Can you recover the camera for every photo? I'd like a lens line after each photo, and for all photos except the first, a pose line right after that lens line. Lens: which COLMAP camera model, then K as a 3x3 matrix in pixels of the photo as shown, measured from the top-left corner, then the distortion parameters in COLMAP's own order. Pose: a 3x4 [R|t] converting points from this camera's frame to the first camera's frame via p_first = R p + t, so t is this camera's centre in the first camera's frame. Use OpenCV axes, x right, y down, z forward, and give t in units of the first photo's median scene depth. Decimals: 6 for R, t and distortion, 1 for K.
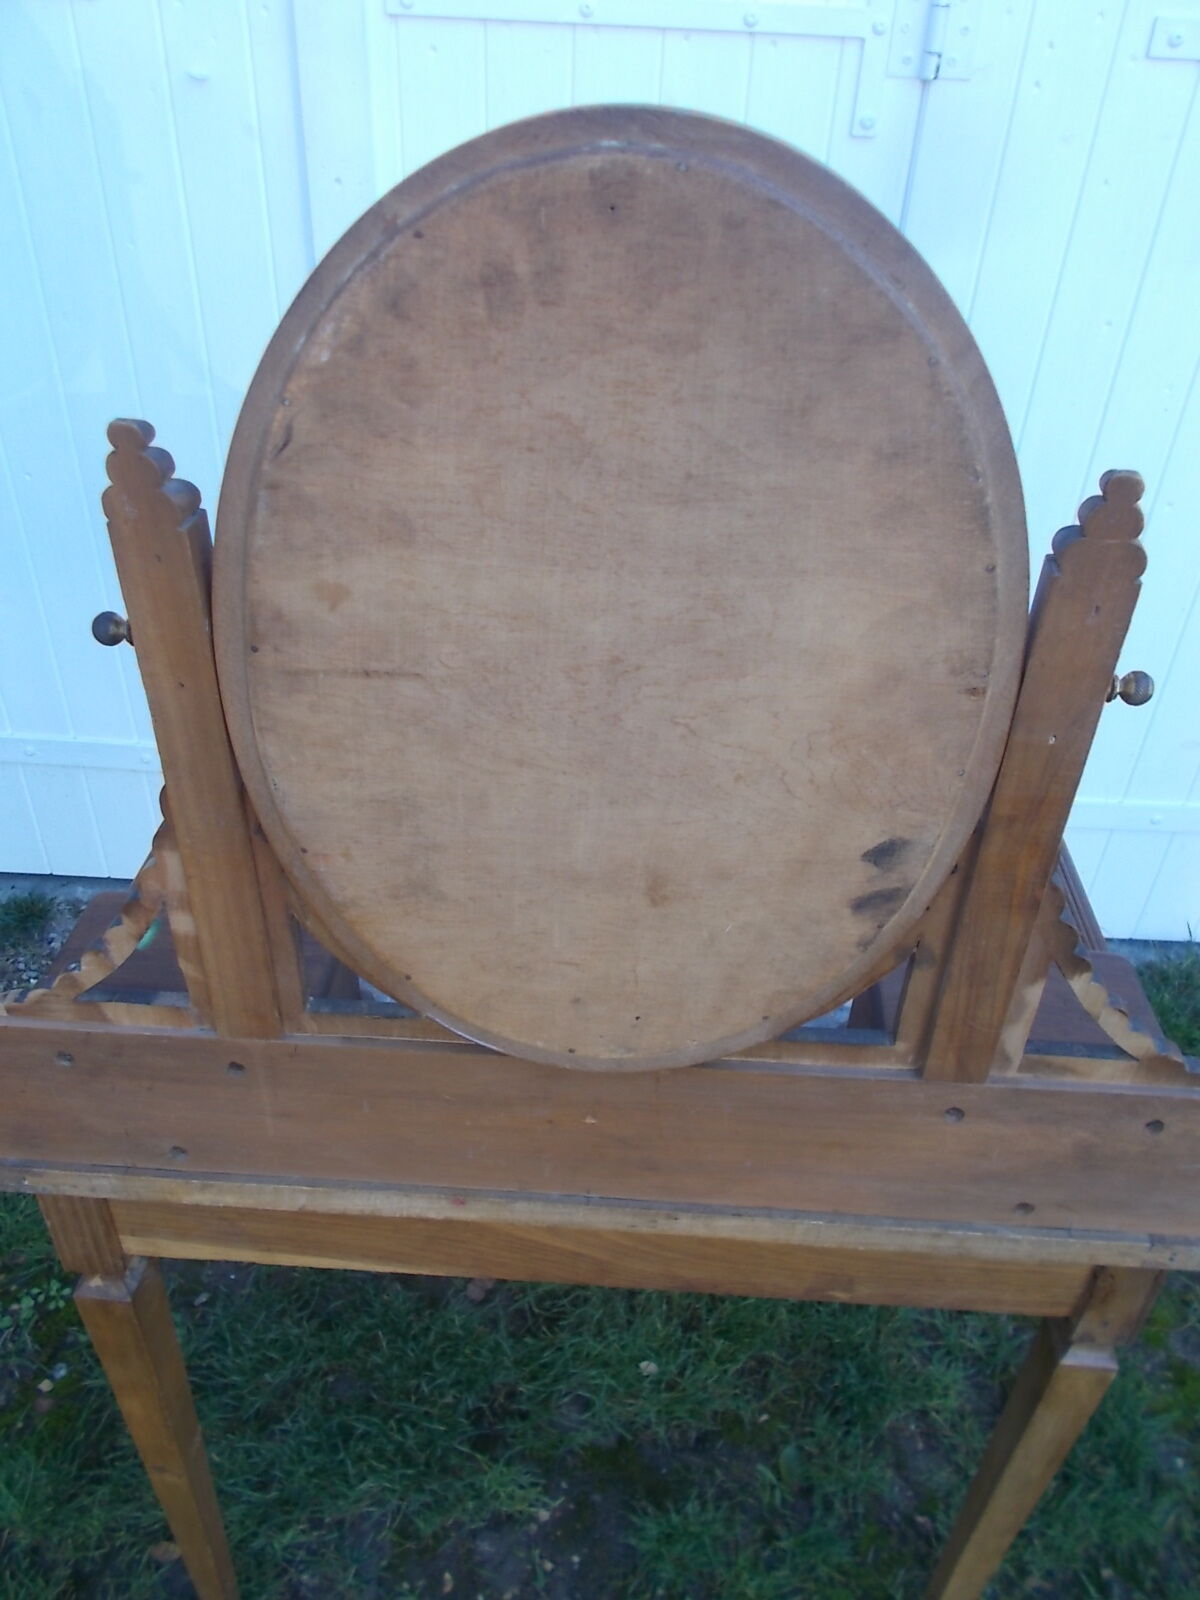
lens RADIAL K [[1226.1, 0, 609.3], [0, 1226.1, 788.5], [0, 0, 1]] dist [0.014648, -0.021394]
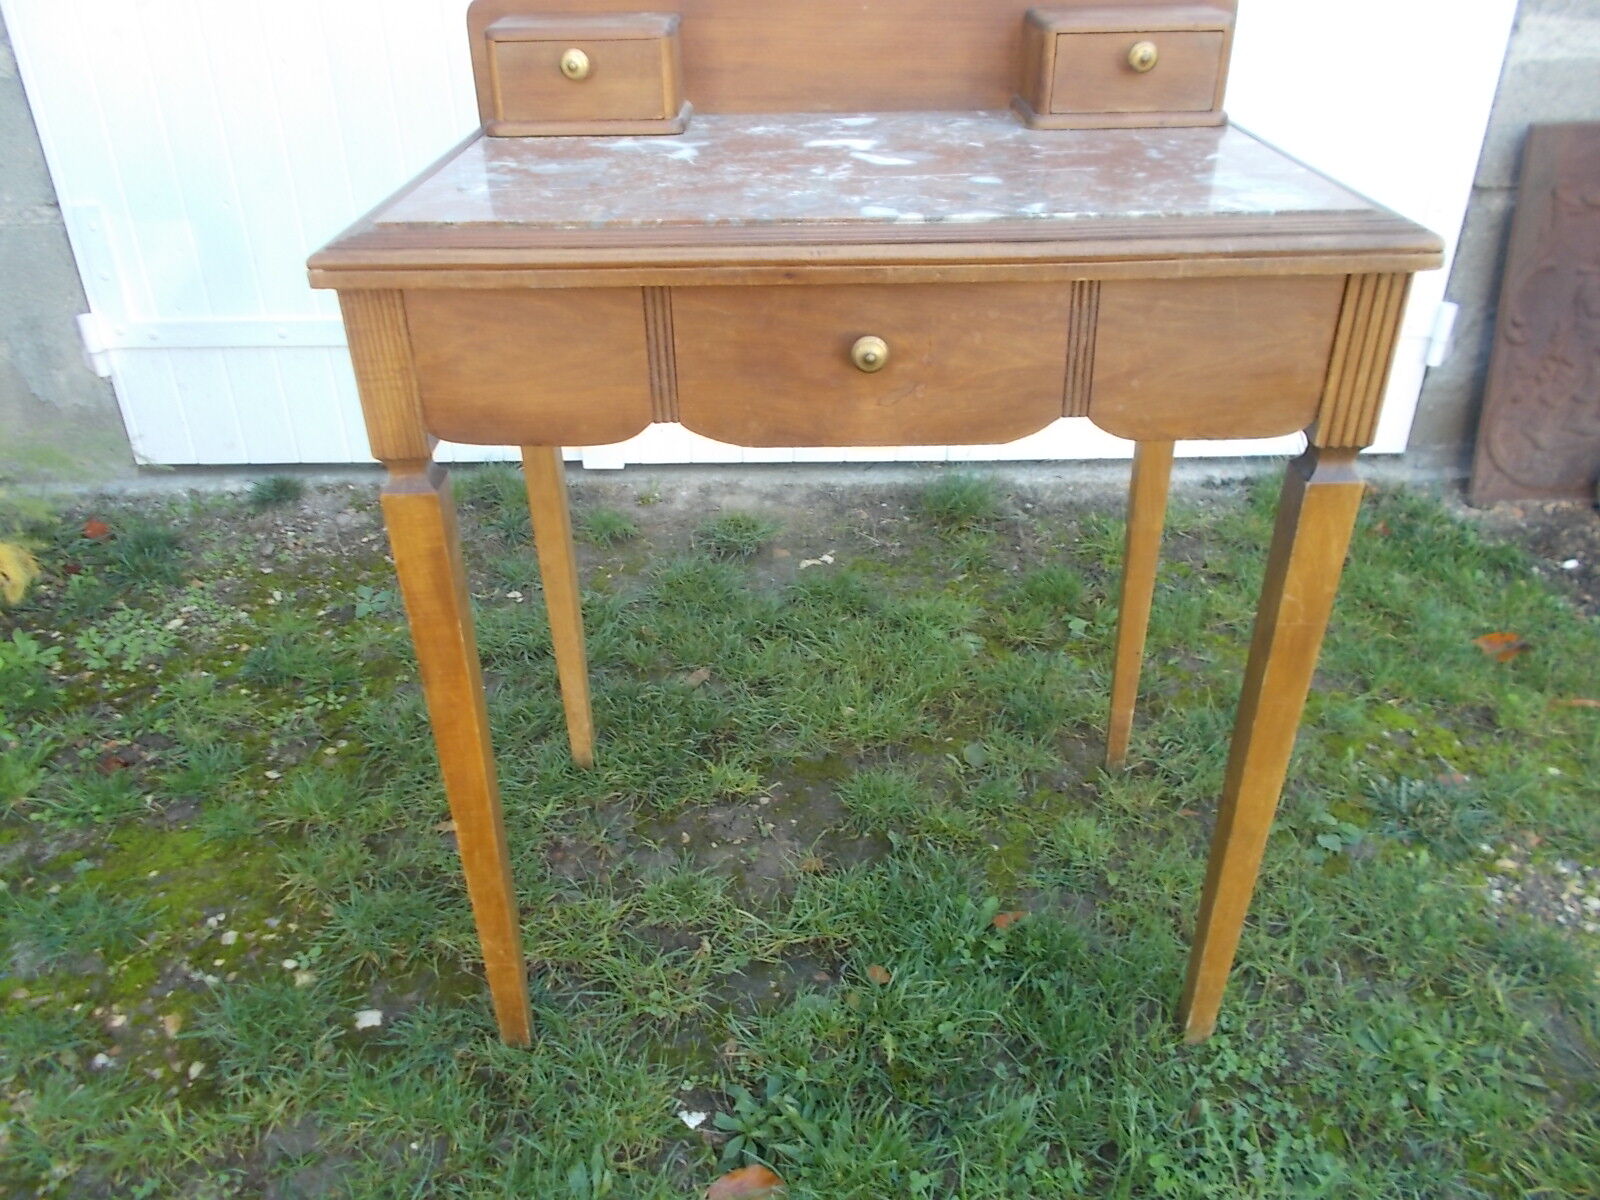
lens RADIAL K [[1226.1, 0, 795.7], [0, 1226.1, 596.8], [0, 0, 1]] dist [0.014648, -0.021394]
pose [[0.997764, -0.066712, 0.004063, -0.015978], [0.066788, 0.992917, -0.098256, 0.538175], [0.002520, 0.098308, 0.995153, -0.188231]]
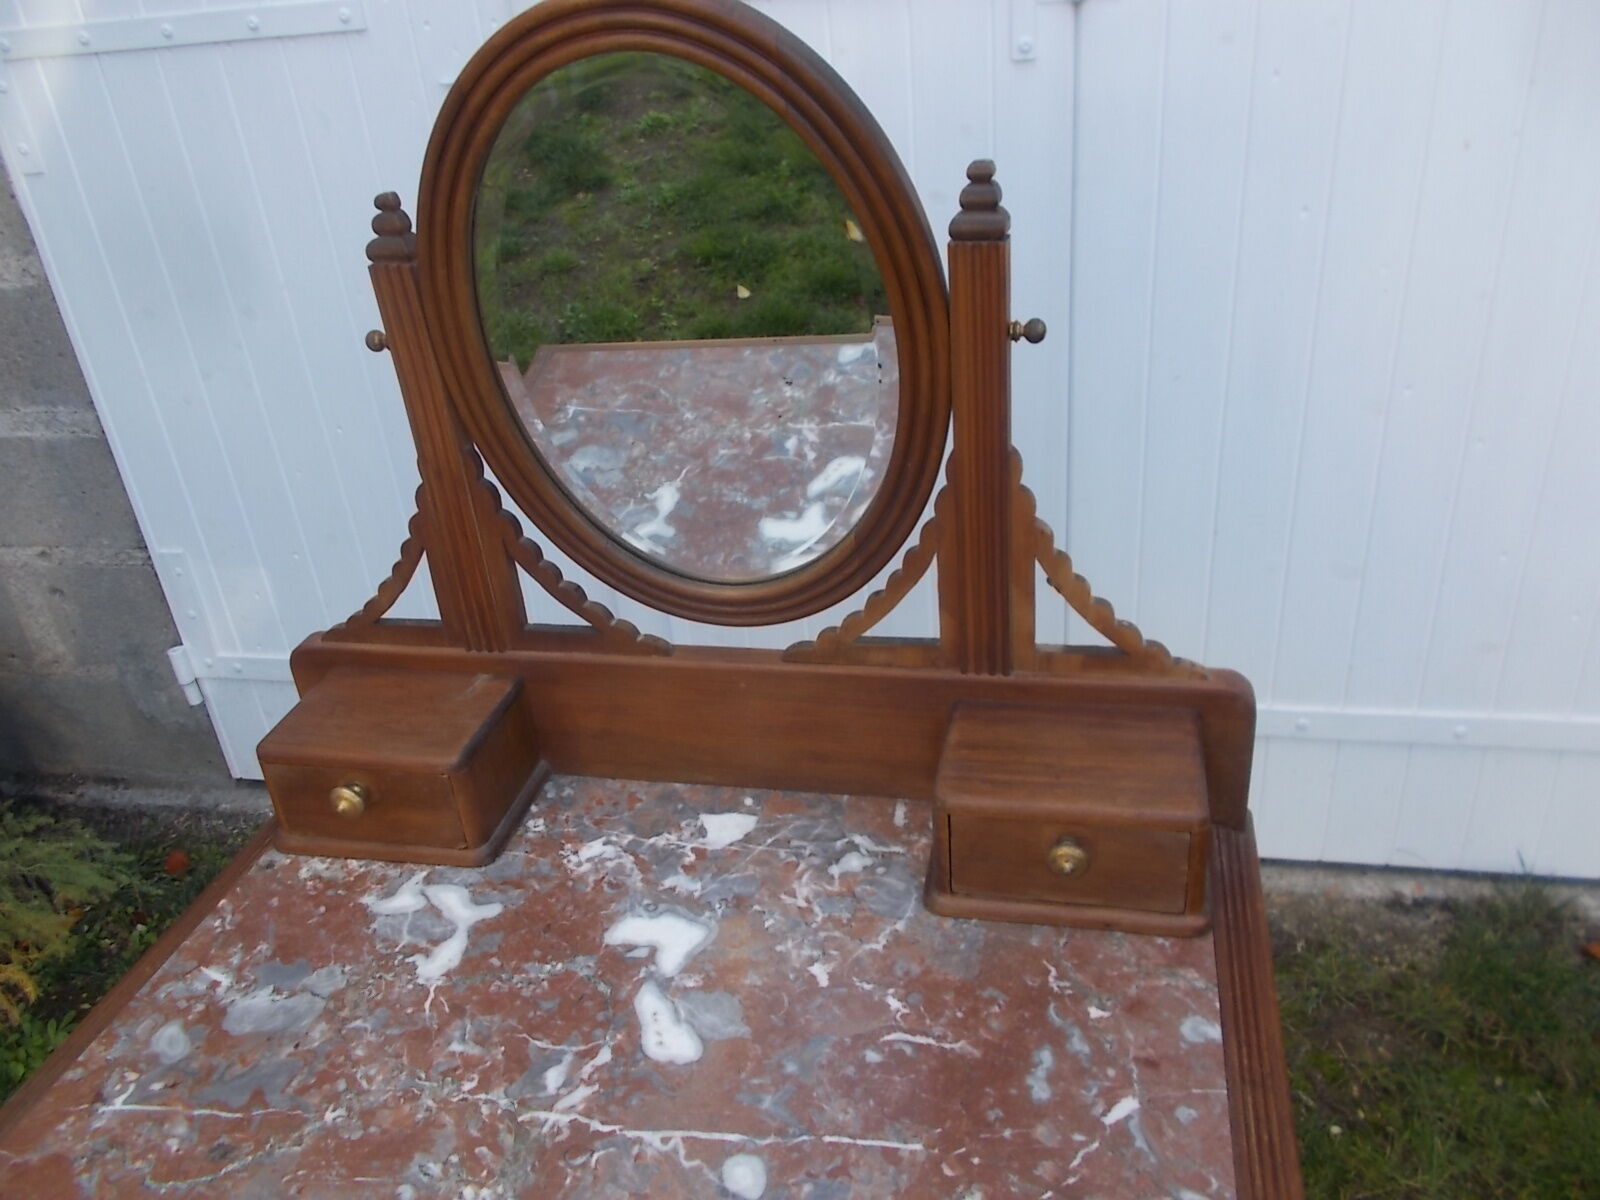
lens RADIAL K [[1226.1, 0, 795.0], [0, 1226.1, 591.1], [0, 0, 1]] dist [0.014648, -0.021394]
pose [[0.974336, -0.027756, -0.223382, 0.254778], [-0.000972, 0.991841, -0.127477, 0.056335], [0.225098, 0.124423, 0.966359, -0.002021]]
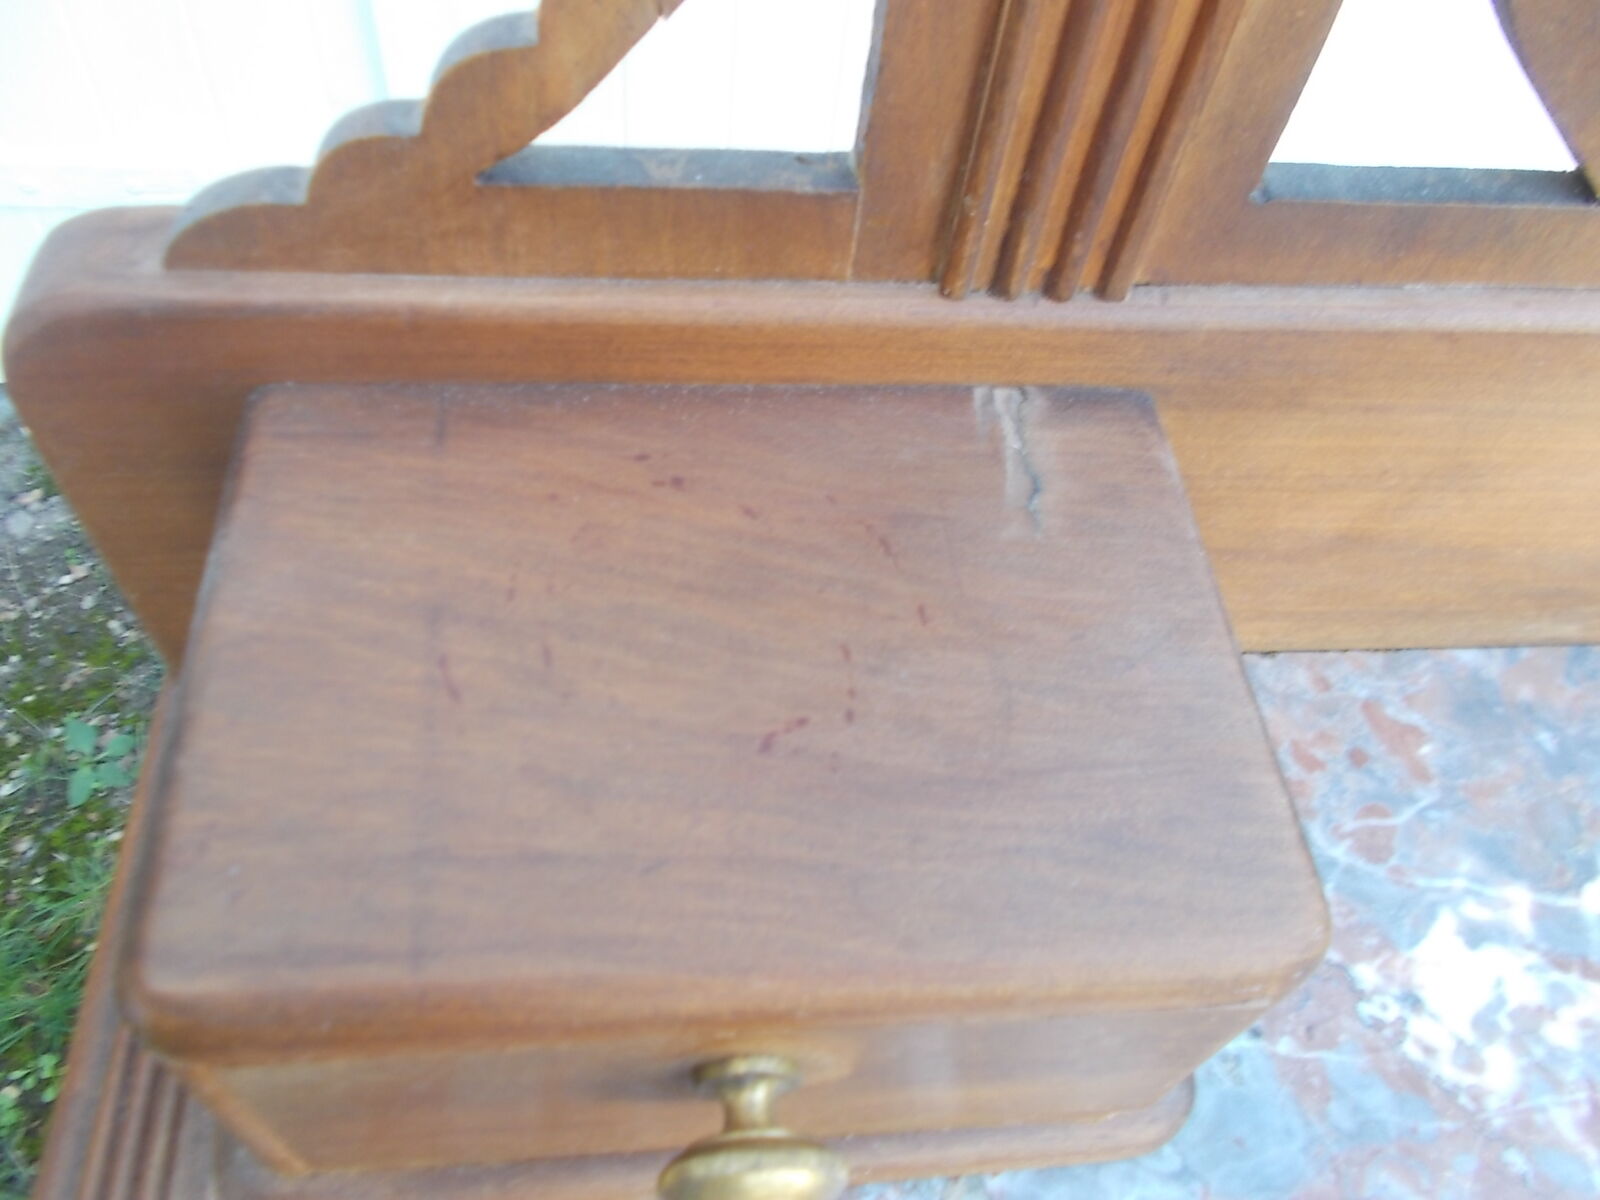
lens RADIAL K [[1226.1, 0, 783.4], [0, 1226.1, 598.5], [0, 0, 1]] dist [0.014648, -0.021394]
pose [[0.991350, -0.074174, 0.108279, -0.145308], [0.036080, 0.947223, 0.318540, -0.016587], [-0.126192, -0.311878, 0.941705, 0.502262]]
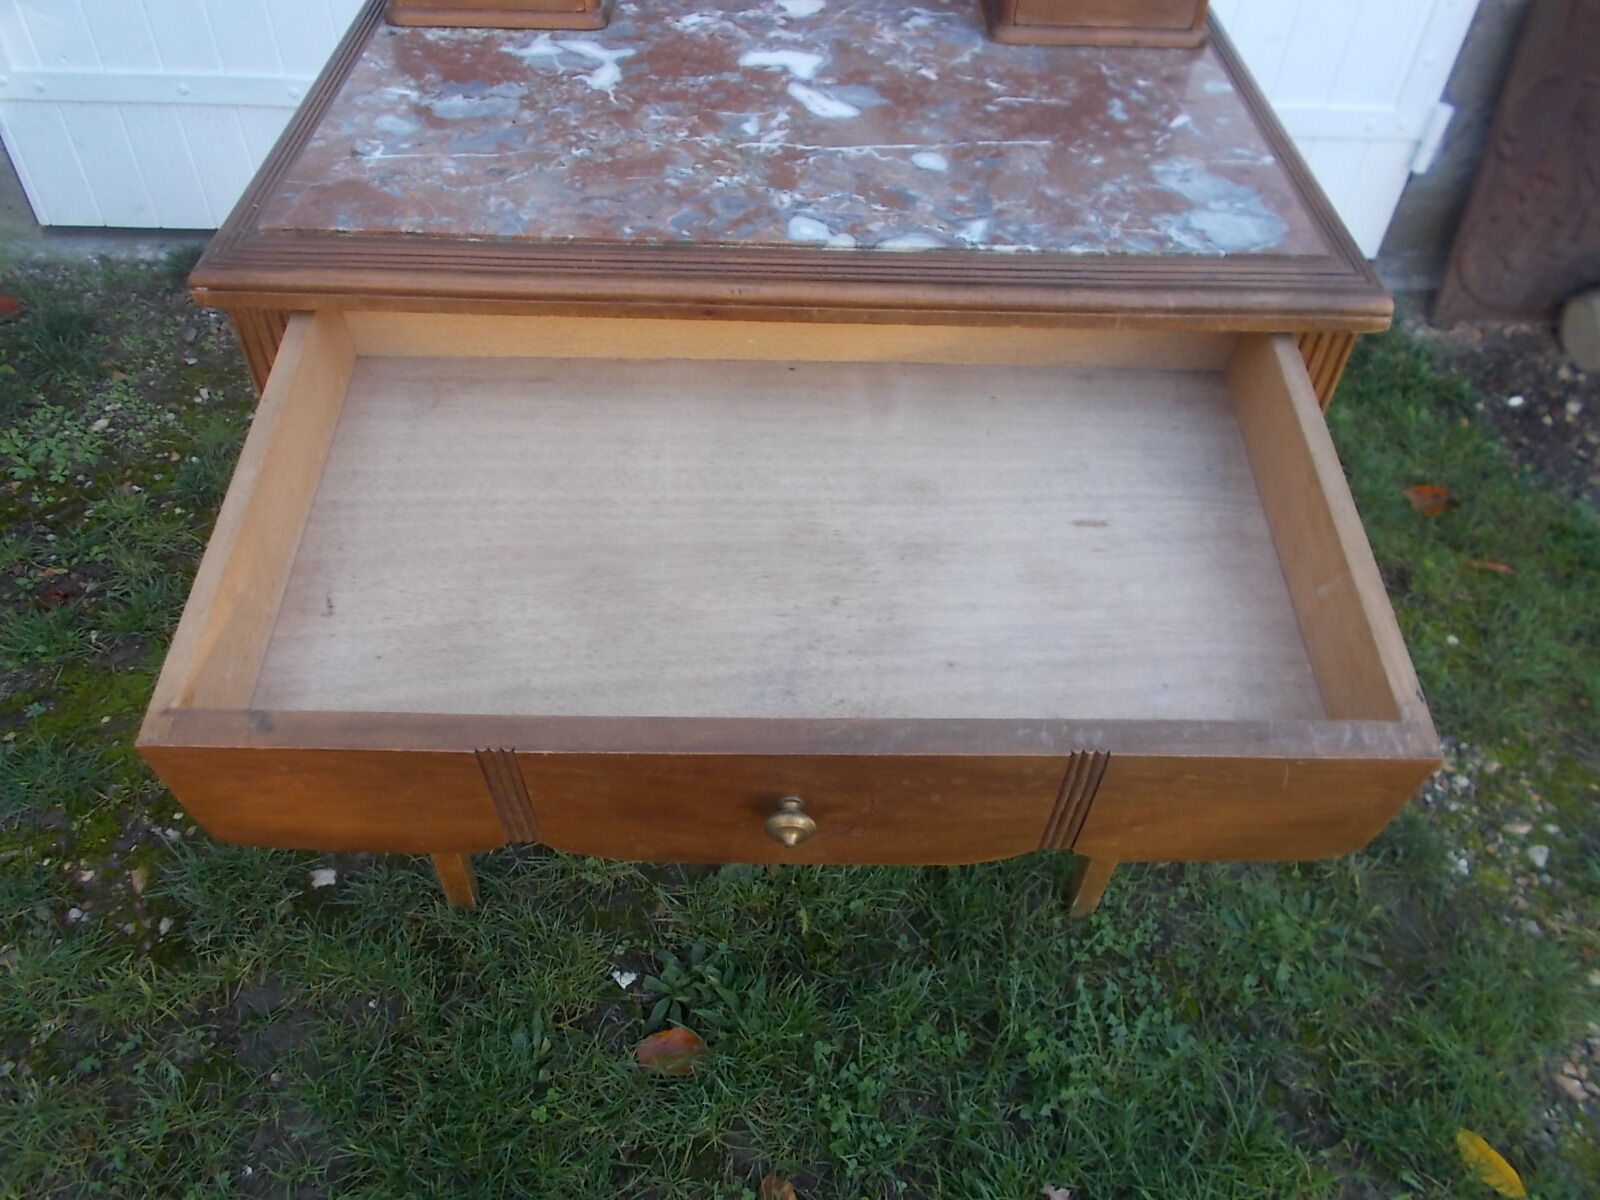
lens RADIAL K [[1226.1, 0, 793.6], [0, 1226.1, 594.4], [0, 0, 1]] dist [0.014648, -0.021394]
pose [[0.998957, -0.040825, 0.020439, 0.017918], [0.036624, 0.983857, 0.175167, 0.342607], [-0.027260, -0.174236, 0.984327, -0.189556]]
